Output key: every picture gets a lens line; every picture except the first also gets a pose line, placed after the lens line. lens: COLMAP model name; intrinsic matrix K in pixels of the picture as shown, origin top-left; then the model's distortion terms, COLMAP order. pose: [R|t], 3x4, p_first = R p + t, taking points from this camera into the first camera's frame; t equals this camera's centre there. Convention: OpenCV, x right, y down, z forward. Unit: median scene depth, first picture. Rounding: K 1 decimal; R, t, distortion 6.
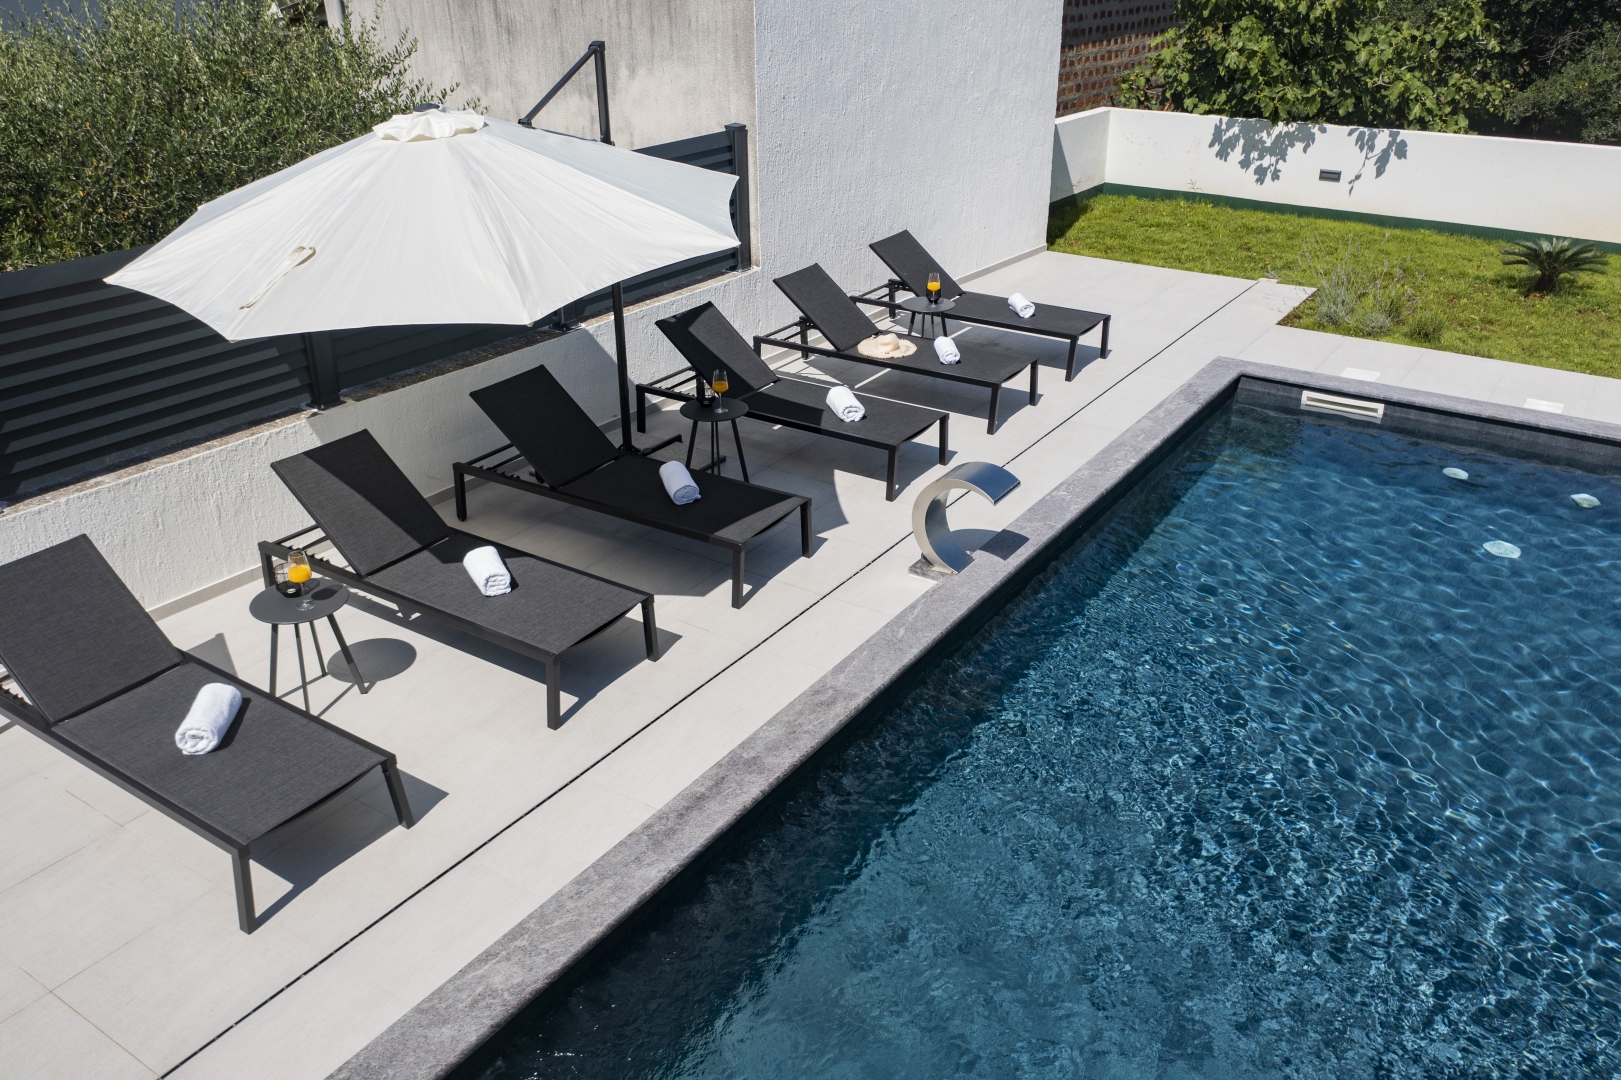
lens RADIAL K [[1284.9, 0, 810.5], [0, 1284.9, 540.0], [0, 0, 1]] dist [-0.004191, -0.005796]
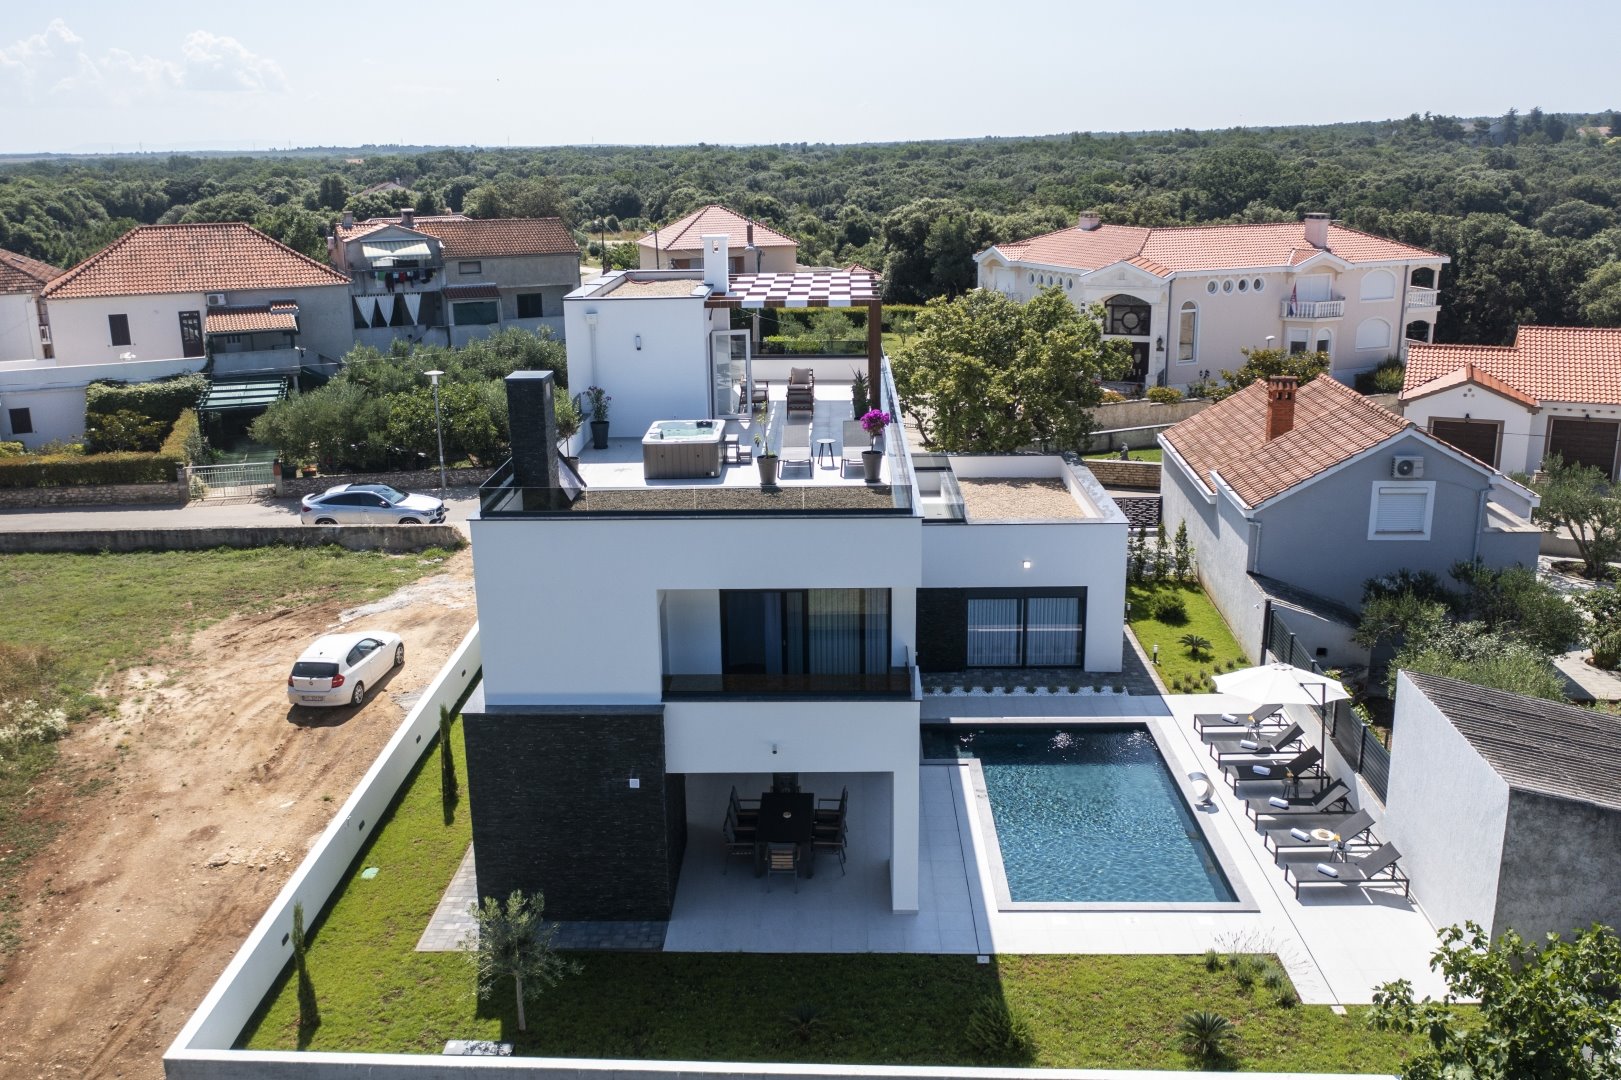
lens RADIAL K [[1412.4, 0, 810.5], [0, 1412.4, 540.0], [0, 0, 1]] dist [-0.018395, 0.013265]
pose [[-0.844569, 0.156473, -0.512074, 2.732177], [-0.214548, 0.777327, 0.591382, -2.462435], [0.490584, 0.609327, -0.622935, 2.250115]]
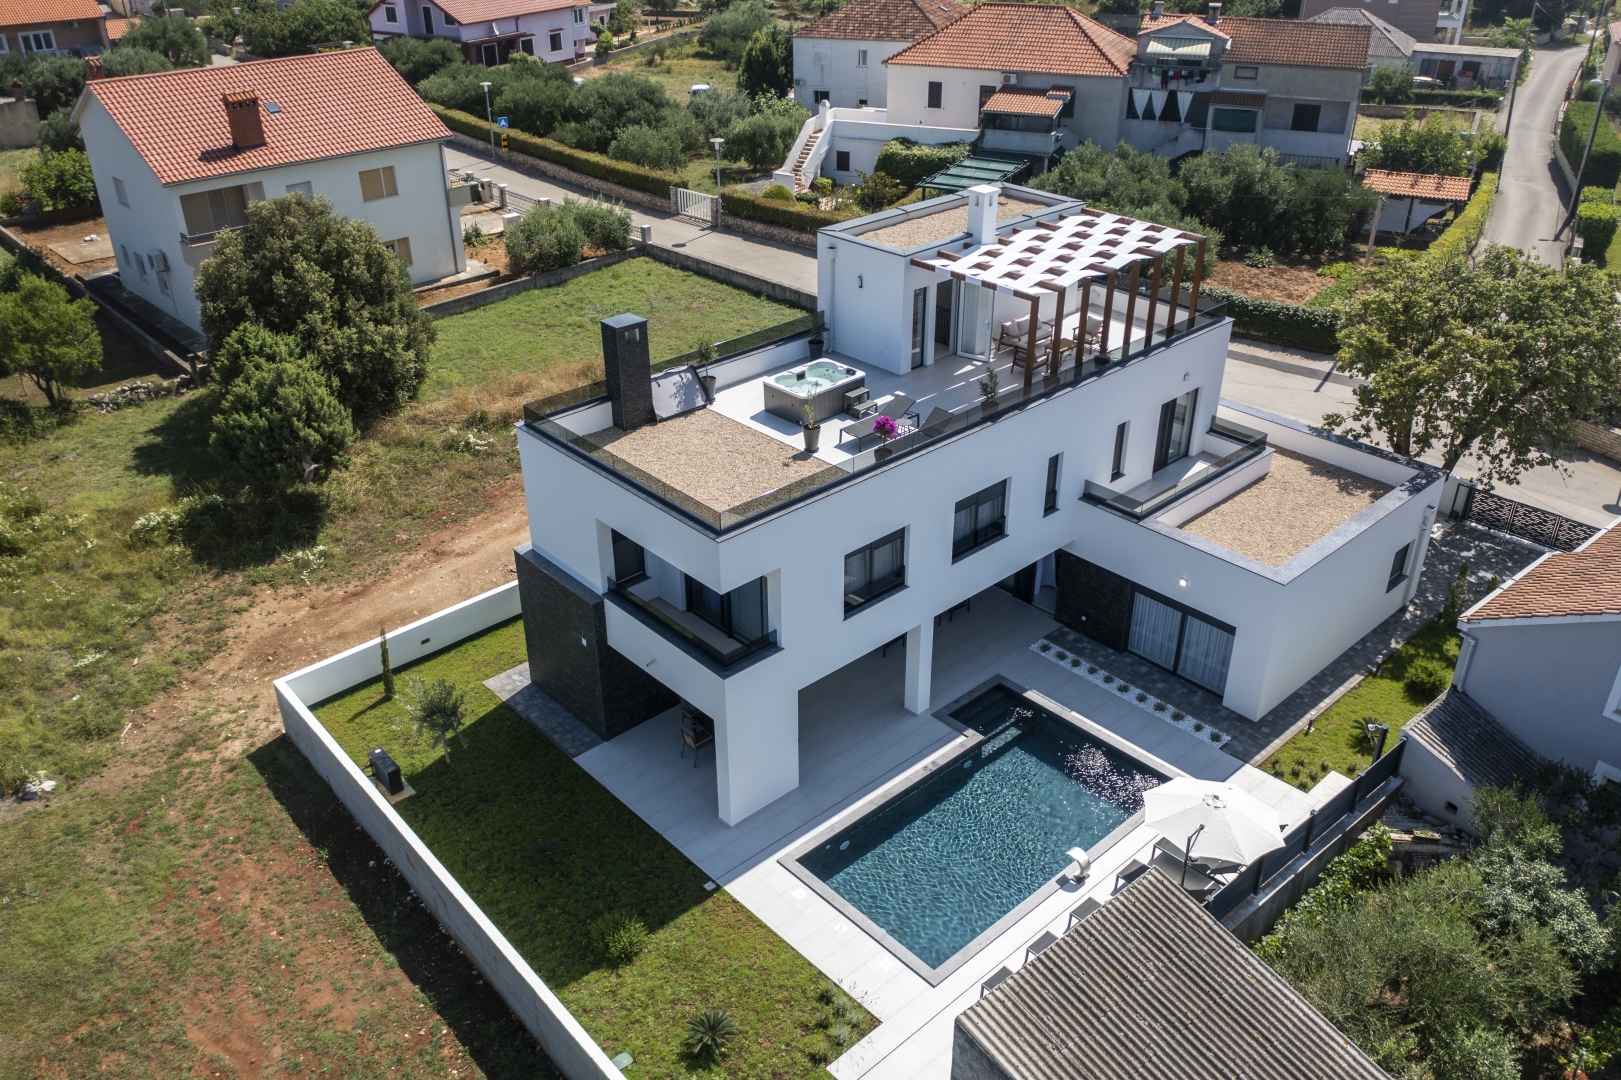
lens RADIAL K [[1284.9, 0, 810.5], [0, 1284.9, 540.0], [0, 0, 1]] dist [-0.004191, -0.005796]
pose [[-0.970678, -0.110415, 0.213526, 0.158565], [0.109964, 0.585918, 0.802875, -3.307905], [-0.213758, 0.802813, -0.556596, 2.206612]]
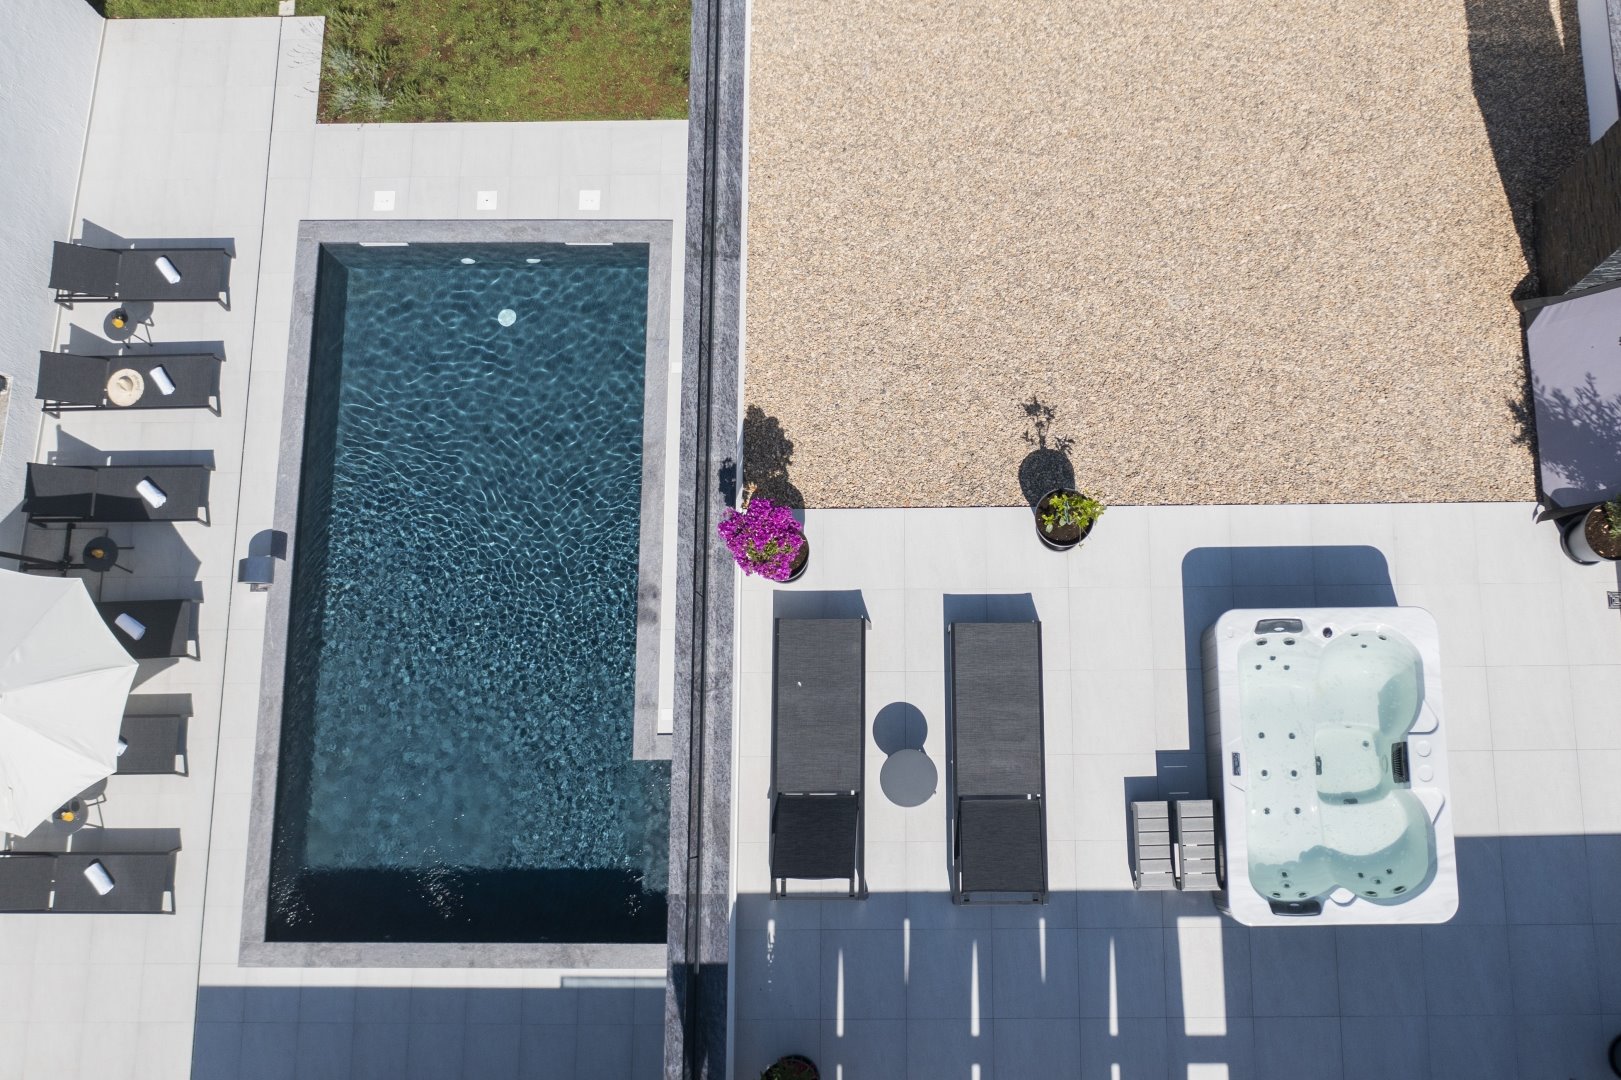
lens RADIAL K [[1712.8, 0, 916.2], [0, 1712.8, 410.1], [0, 0, 1]] dist [-0.030674, 0.016766]
pose [[0.830378, -0.545623, 0.112995, 0.743953], [0.258410, 0.556762, 0.789456, -1.858537], [-0.493656, -0.626348, 0.603318, -0.960488]]
